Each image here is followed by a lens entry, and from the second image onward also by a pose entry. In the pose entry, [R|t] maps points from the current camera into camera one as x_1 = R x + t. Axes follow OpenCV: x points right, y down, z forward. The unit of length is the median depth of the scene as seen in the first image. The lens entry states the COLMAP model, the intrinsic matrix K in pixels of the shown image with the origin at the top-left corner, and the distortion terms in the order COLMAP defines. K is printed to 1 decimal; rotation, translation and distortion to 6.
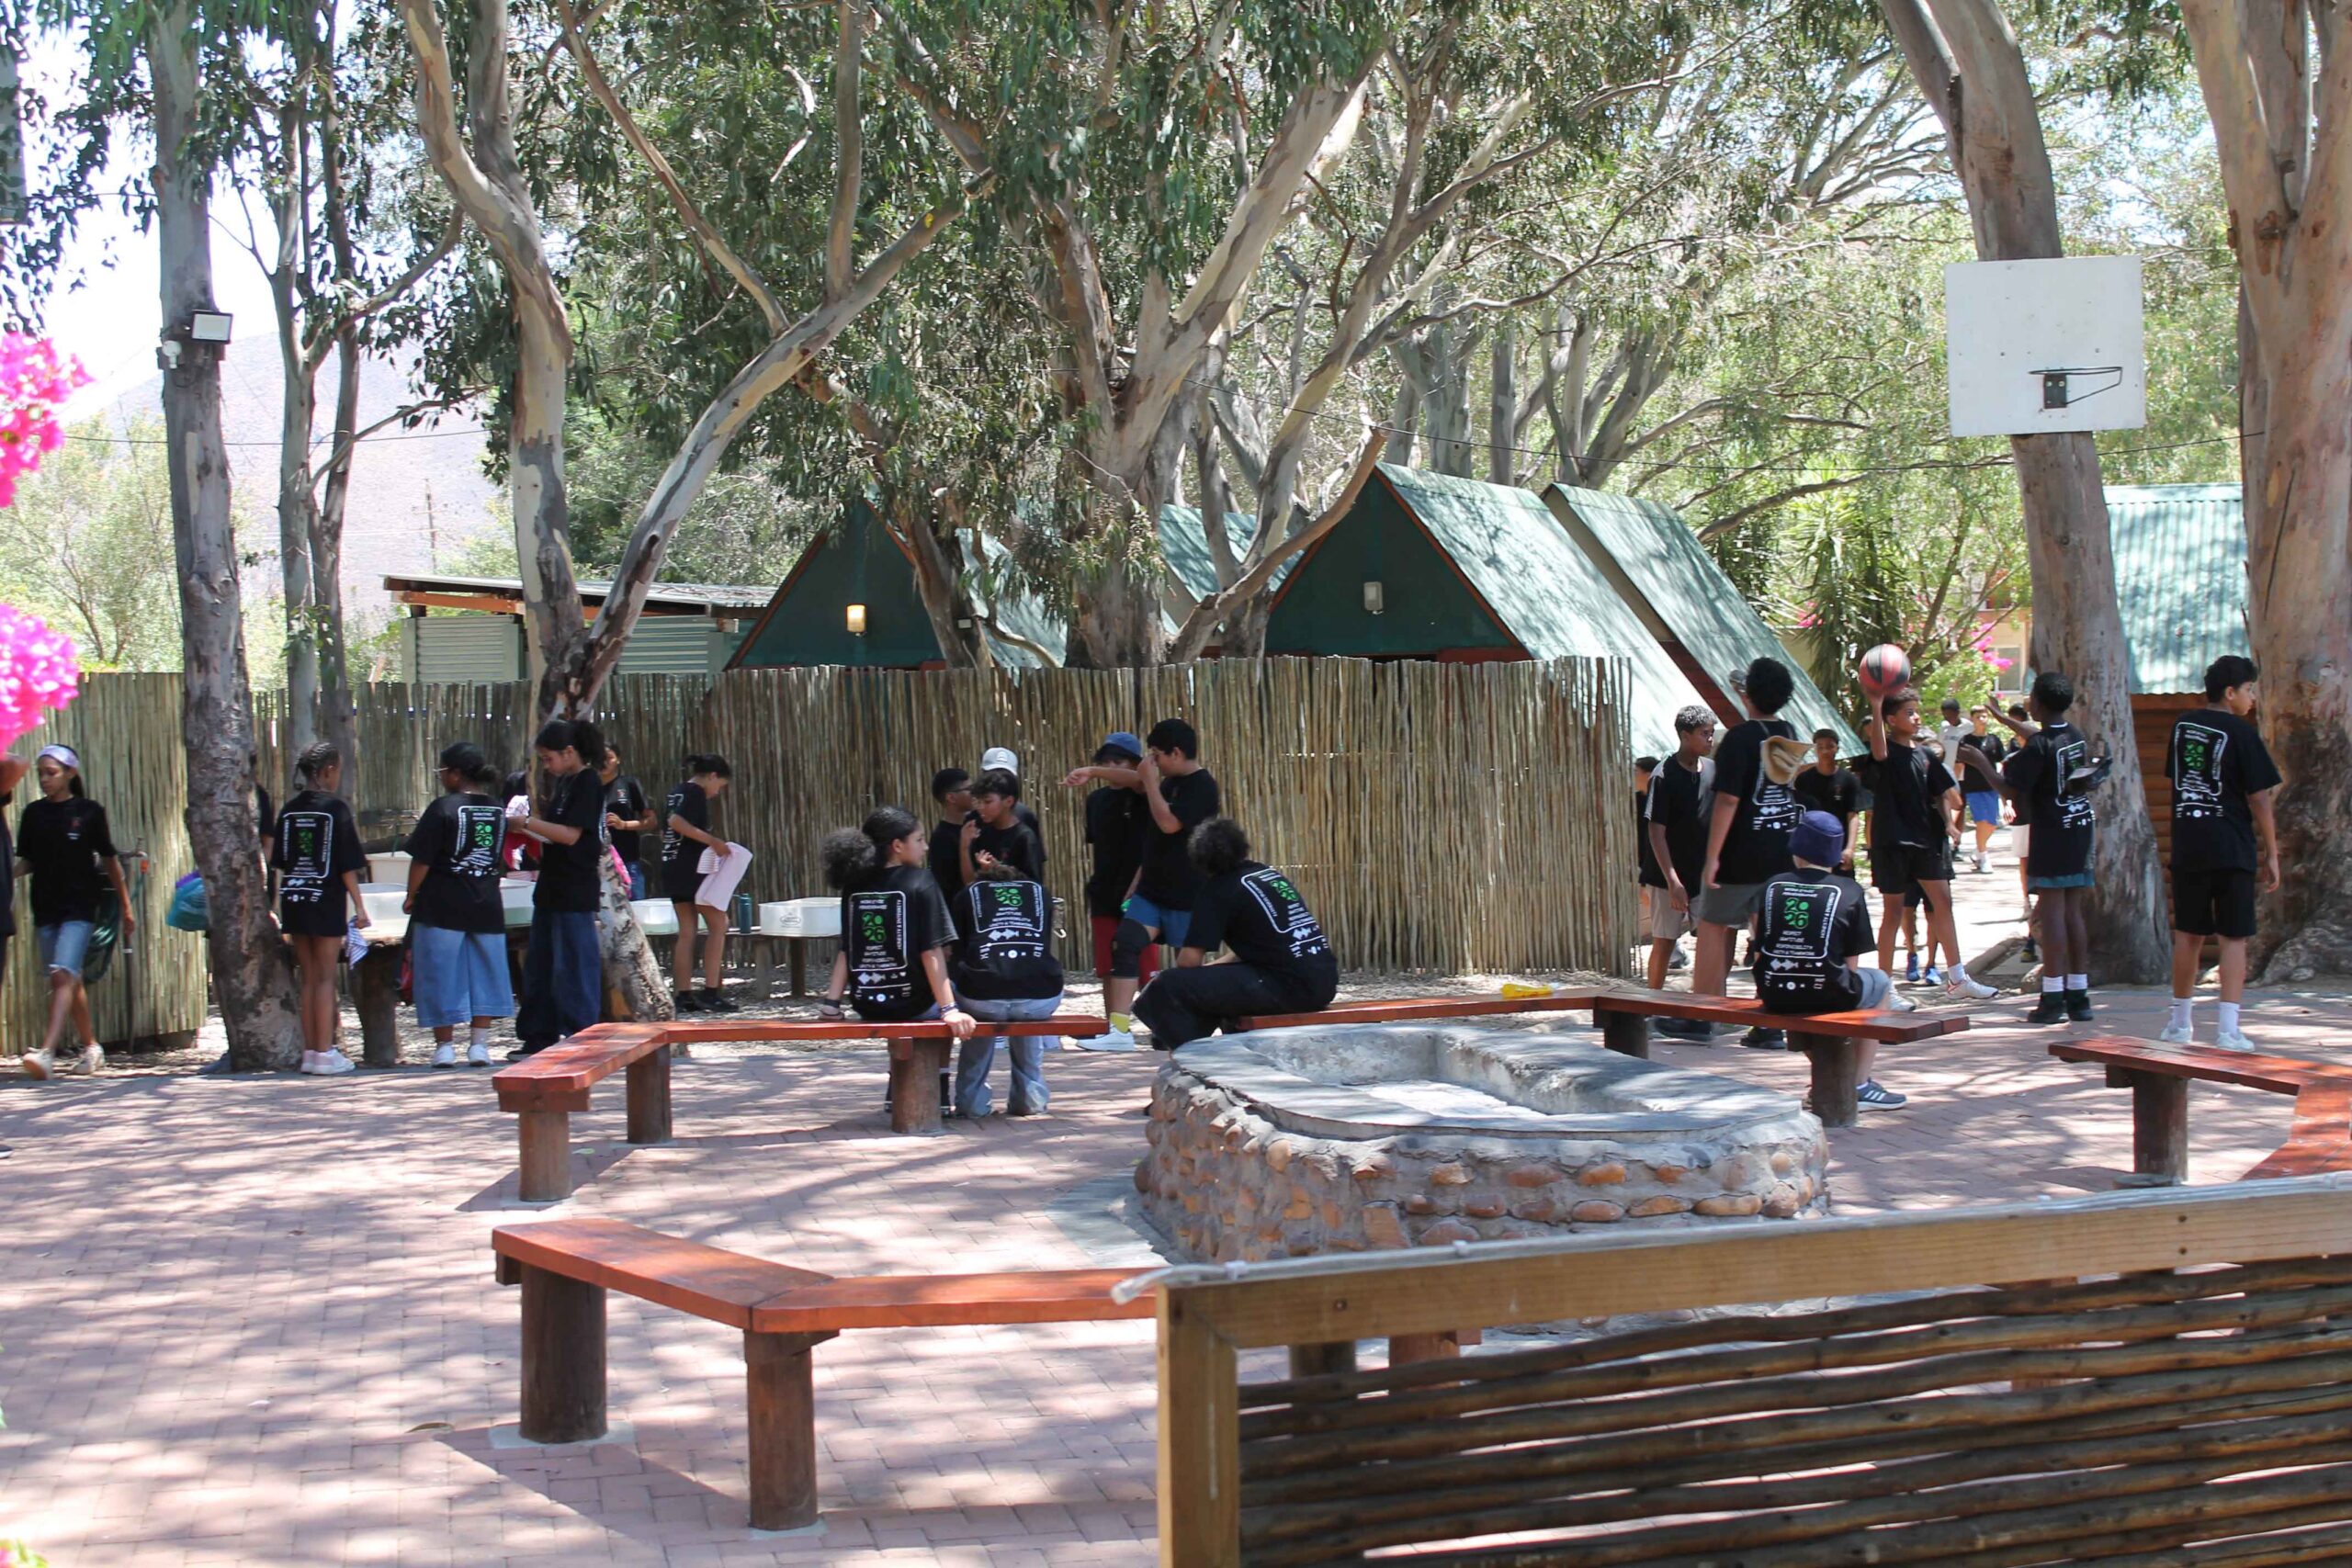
lens RADIAL K [[3672.8, 0, 1211.5], [0, 3672.8, 737.2], [0, 0, 1]] dist [-0.026942, 0.000000]
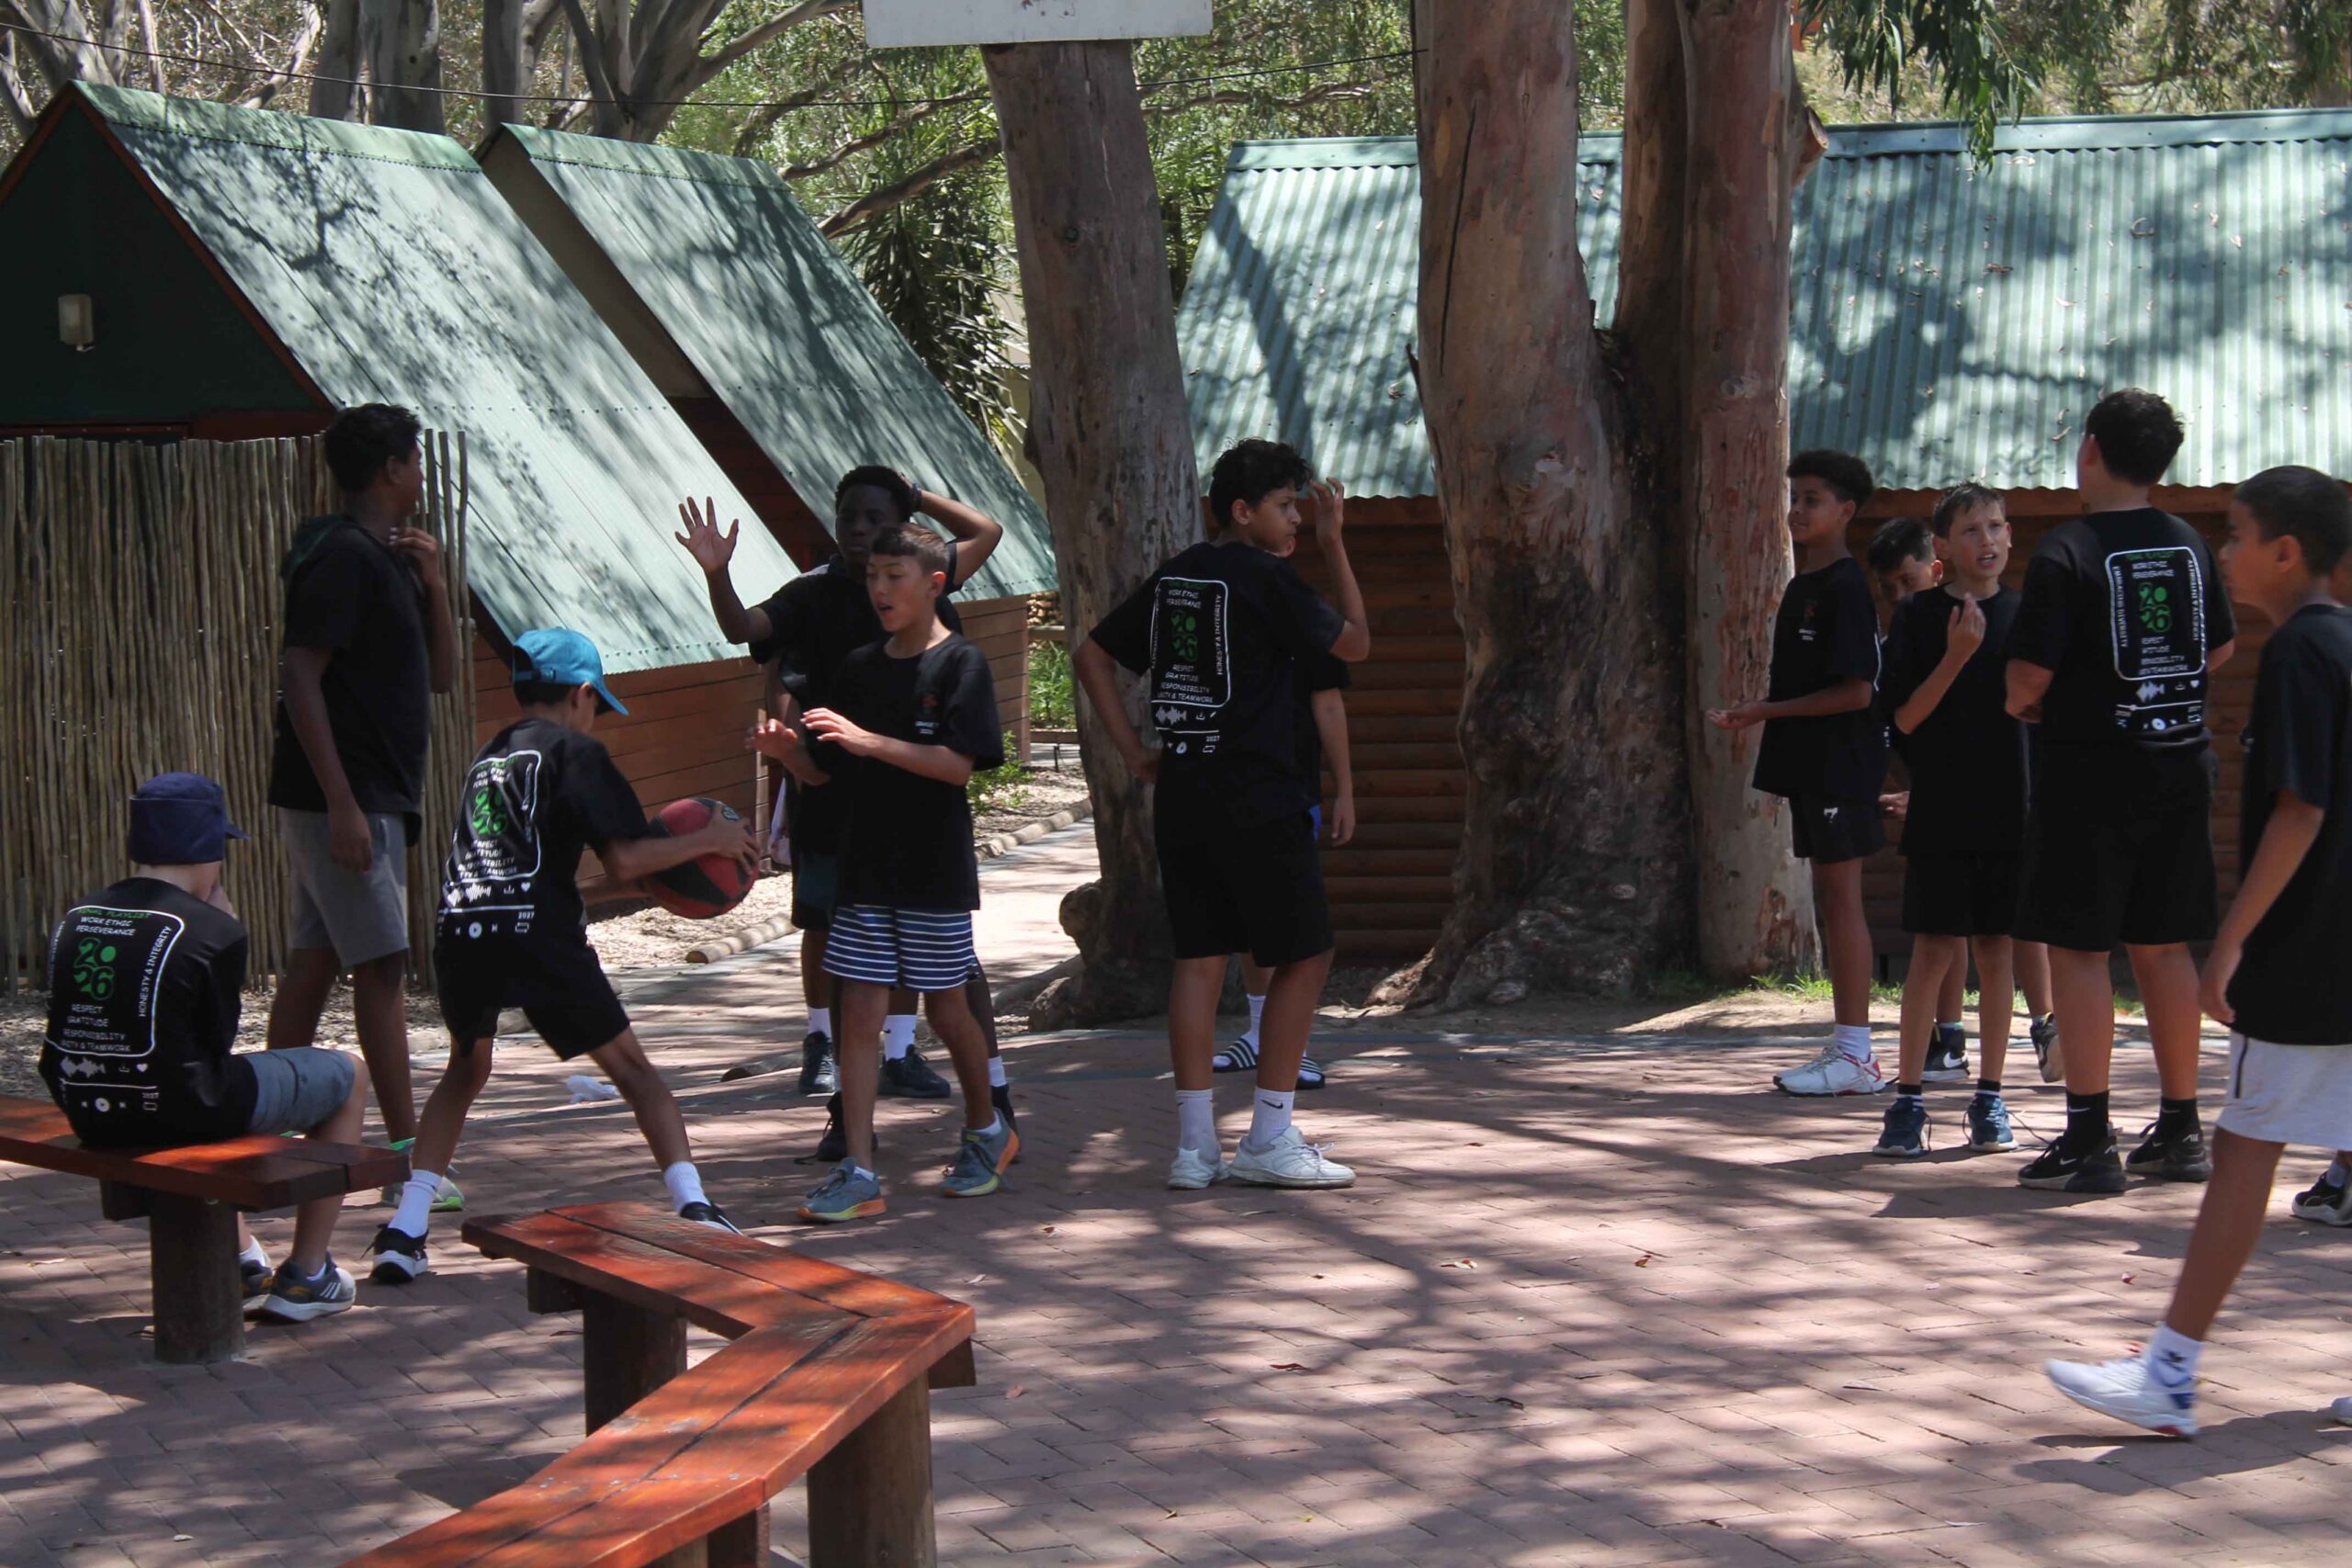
lens RADIAL K [[5816.7, 0, 1185.5], [0, 5816.7, 759.8], [0, 0, 1]] dist [0.104363, 0.000000]
pose [[0.991083, -0.005389, 0.133135, 0.088538], [0.000074, 0.999204, 0.039895, -0.006130], [-0.133244, -0.039529, 0.990295, 0.074141]]
